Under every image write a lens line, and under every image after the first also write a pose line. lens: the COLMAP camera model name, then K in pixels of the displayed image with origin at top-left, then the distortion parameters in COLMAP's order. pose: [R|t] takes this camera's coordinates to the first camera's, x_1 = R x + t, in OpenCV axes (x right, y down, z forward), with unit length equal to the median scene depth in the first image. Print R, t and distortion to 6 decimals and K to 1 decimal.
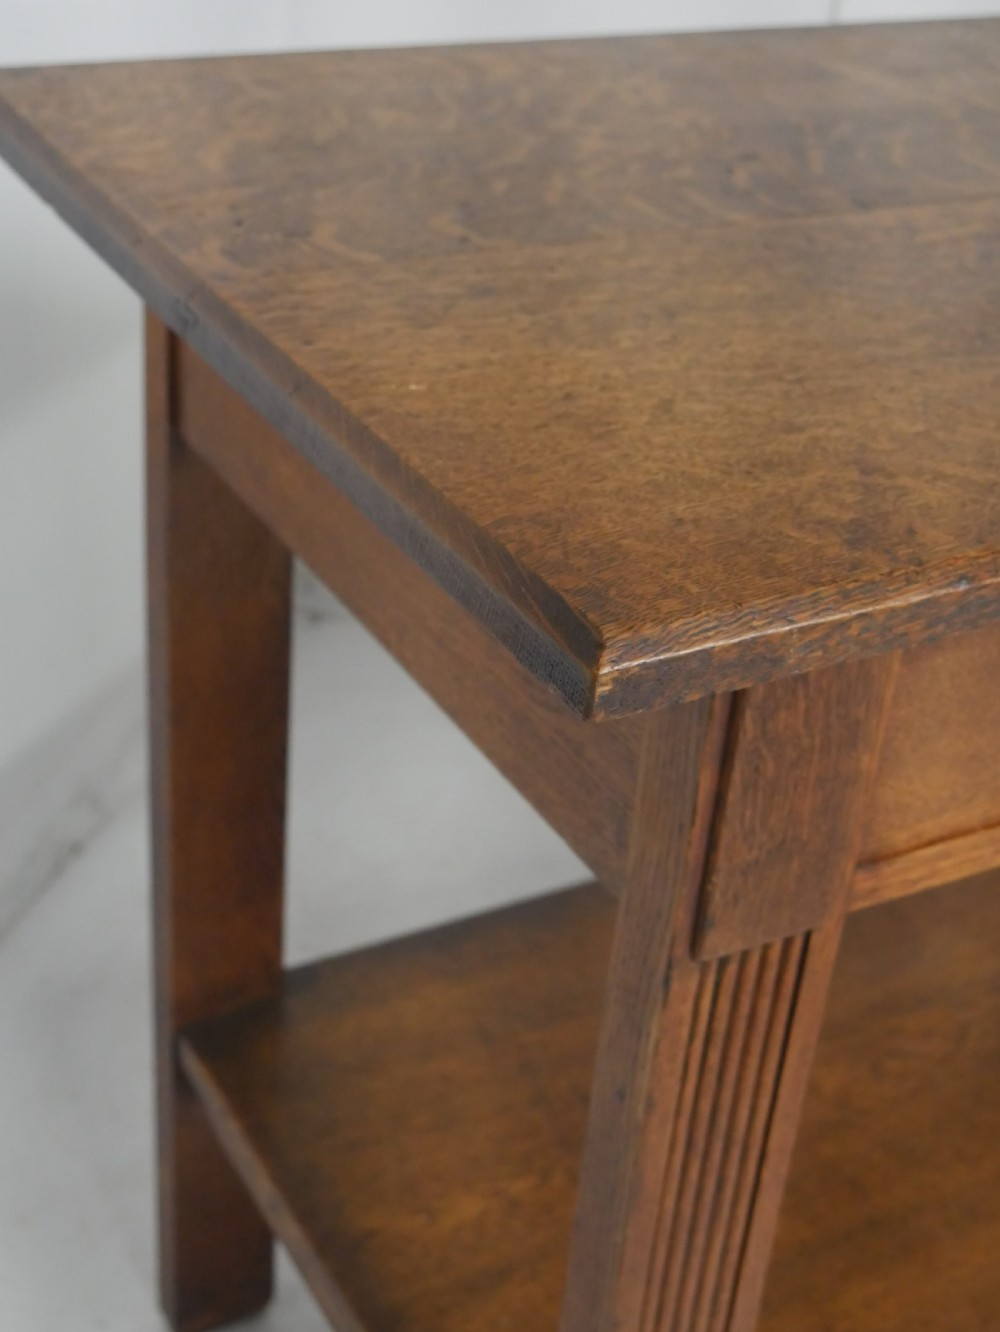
lens RADIAL K [[1805.2, 0, 499.7], [0, 1805.2, 665.9], [0, 0, 1]] dist [0.010101, 0.000000]
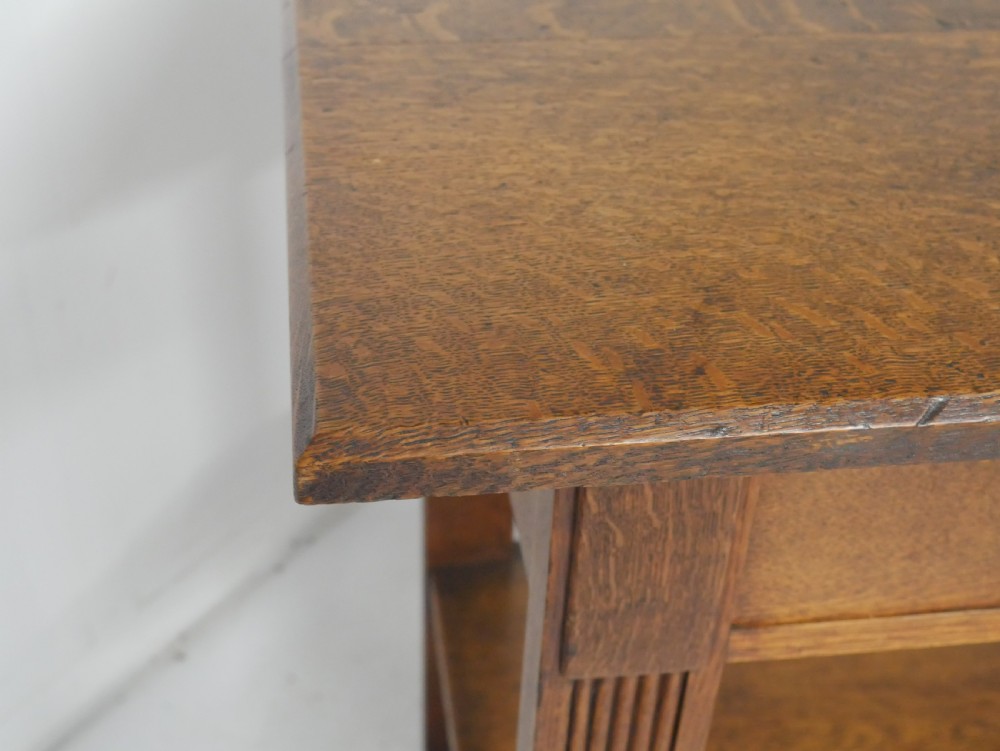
lens RADIAL K [[1286.1, 0, 499.1], [0, 1286.1, 375.0], [0, 0, 1]] dist [-0.016151, 0.000000]
pose [[0.933418, 0.181627, -0.309424, 0.305542], [-0.155812, 0.982038, 0.106412, -0.116483], [0.323193, -0.051115, 0.944951, 0.219227]]
